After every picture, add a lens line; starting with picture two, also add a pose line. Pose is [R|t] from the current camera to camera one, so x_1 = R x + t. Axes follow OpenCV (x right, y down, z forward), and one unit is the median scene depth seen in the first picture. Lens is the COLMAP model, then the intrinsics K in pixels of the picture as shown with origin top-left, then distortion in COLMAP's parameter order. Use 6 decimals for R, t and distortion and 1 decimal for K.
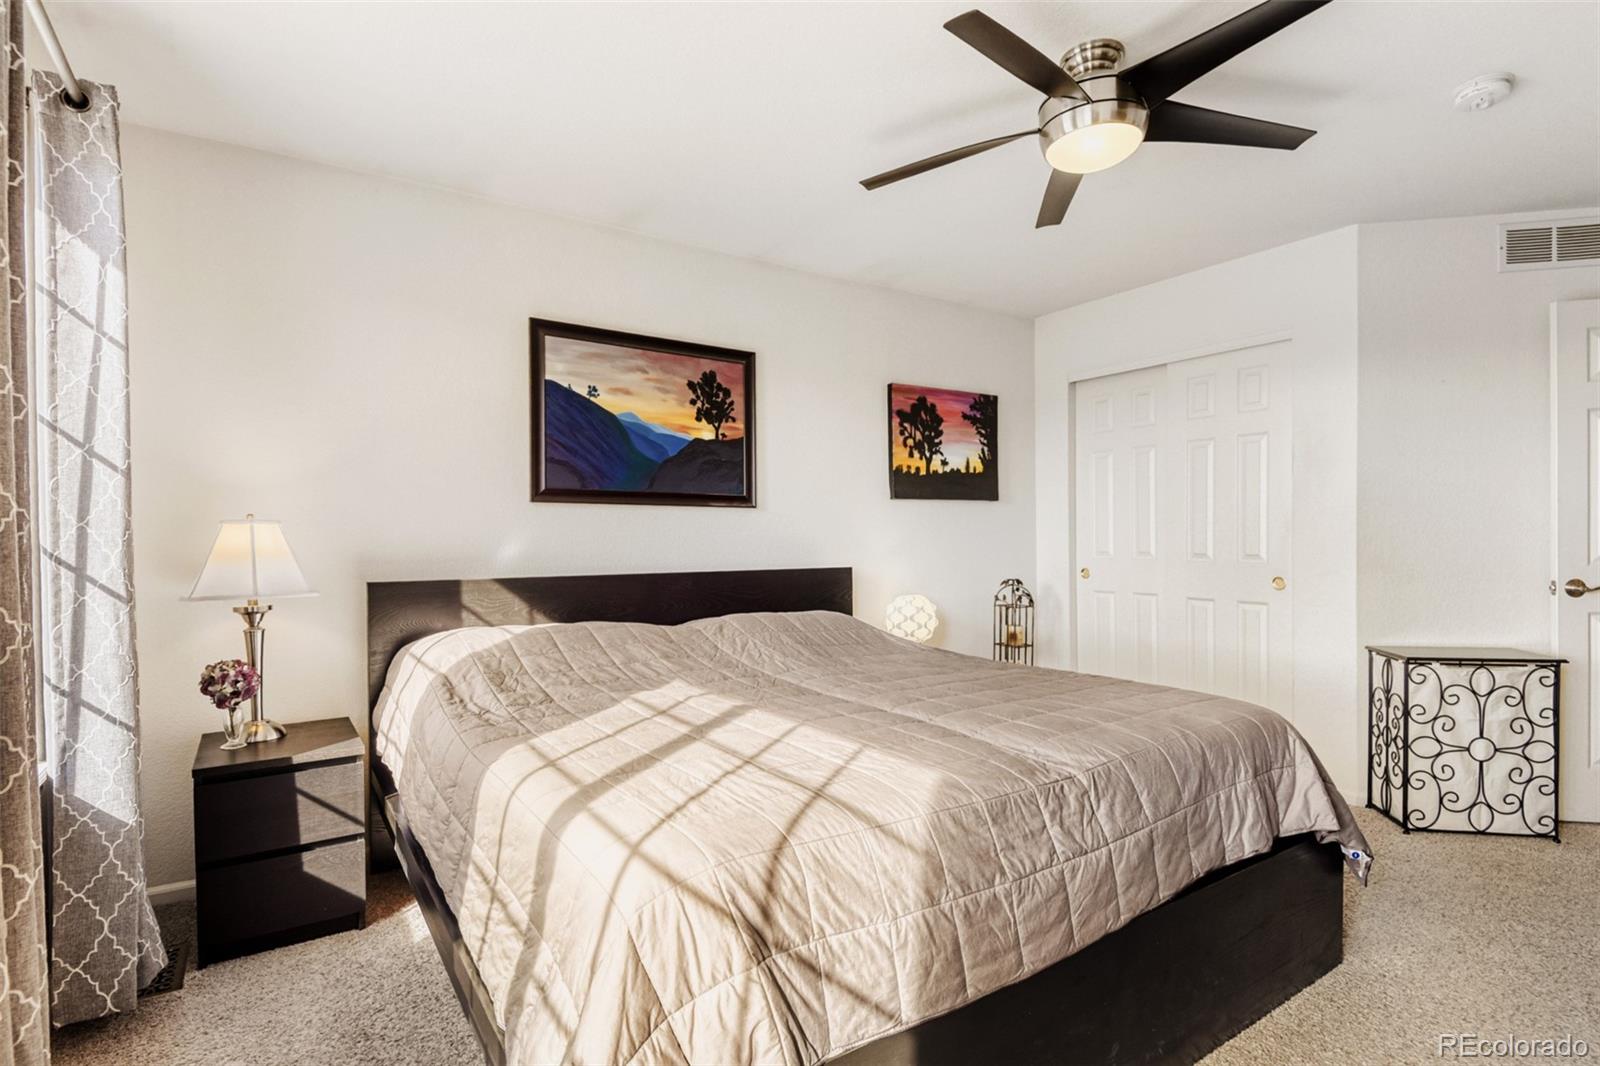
lens RADIAL K [[758.5, 0, 787.6], [0, 758.5, 546.8], [0, 0, 1]] dist [-0.012201, -0.007176]
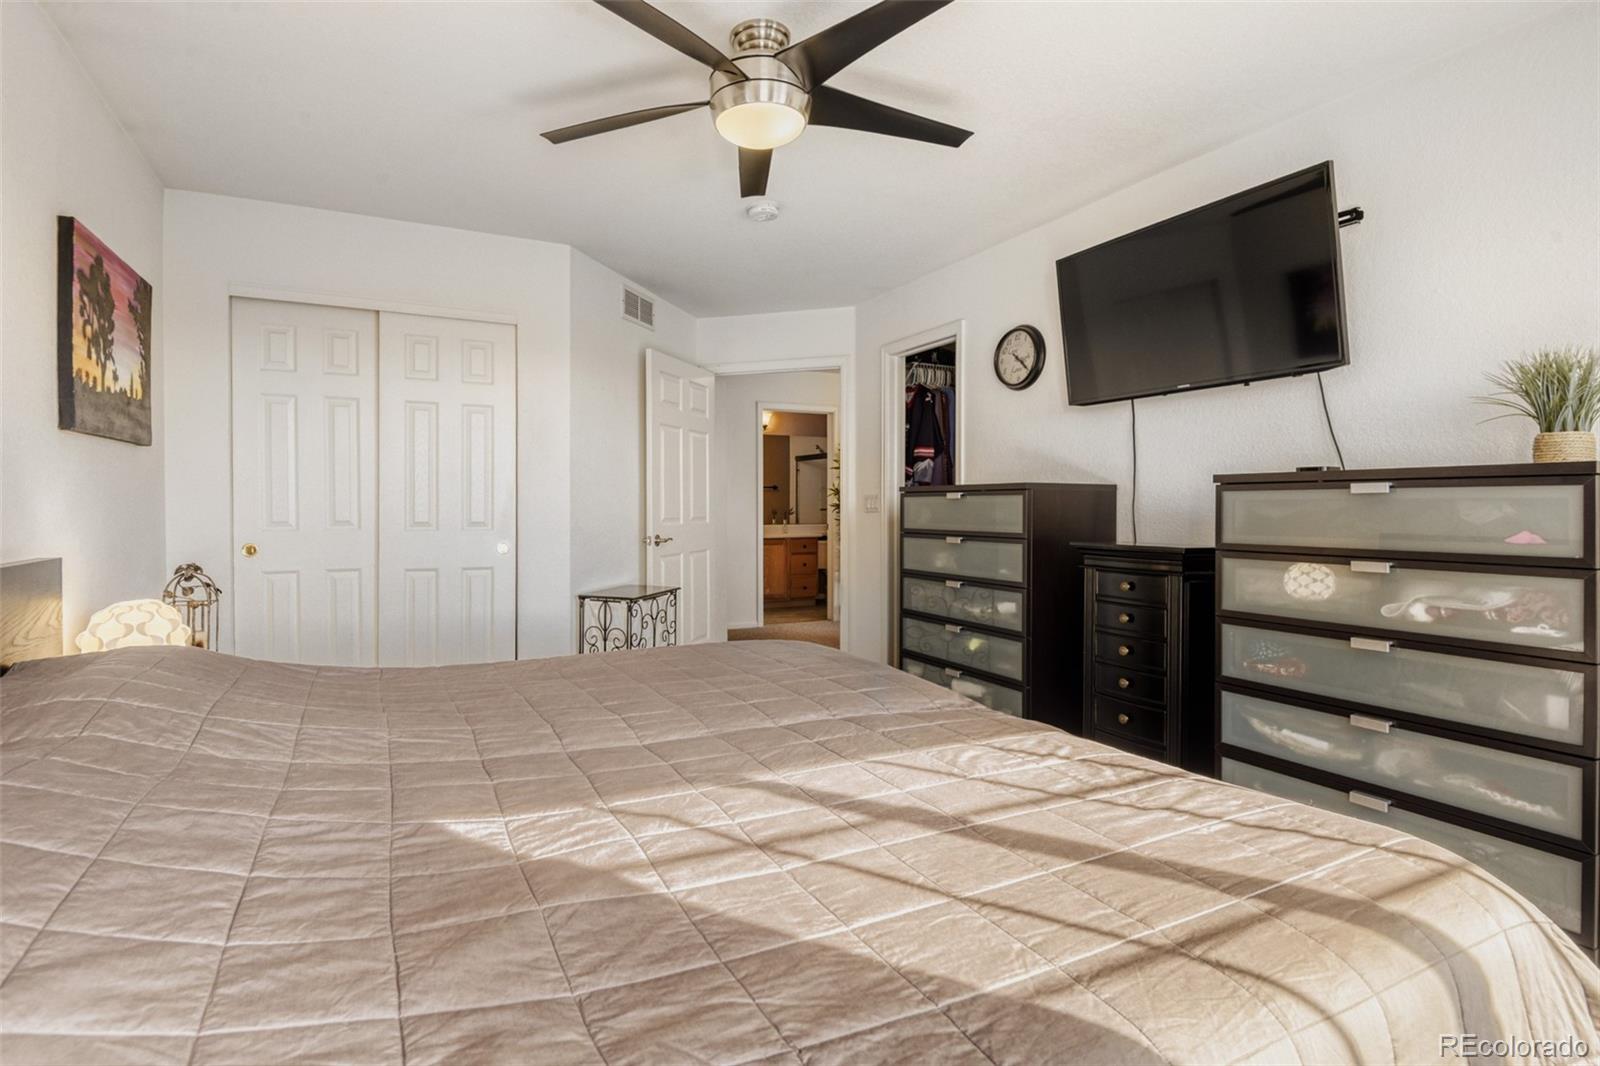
lens RADIAL K [[758.5, 0, 695.1], [0, 758.5, 509.7], [0, 0, 1]] dist [-0.012201, -0.007176]
pose [[0.187484, 0.003238, 0.982262, -0.421787], [-0.000190, 0.999995, -0.003260, -0.001993], [-0.982268, 0.000424, 0.187483, 0.605615]]
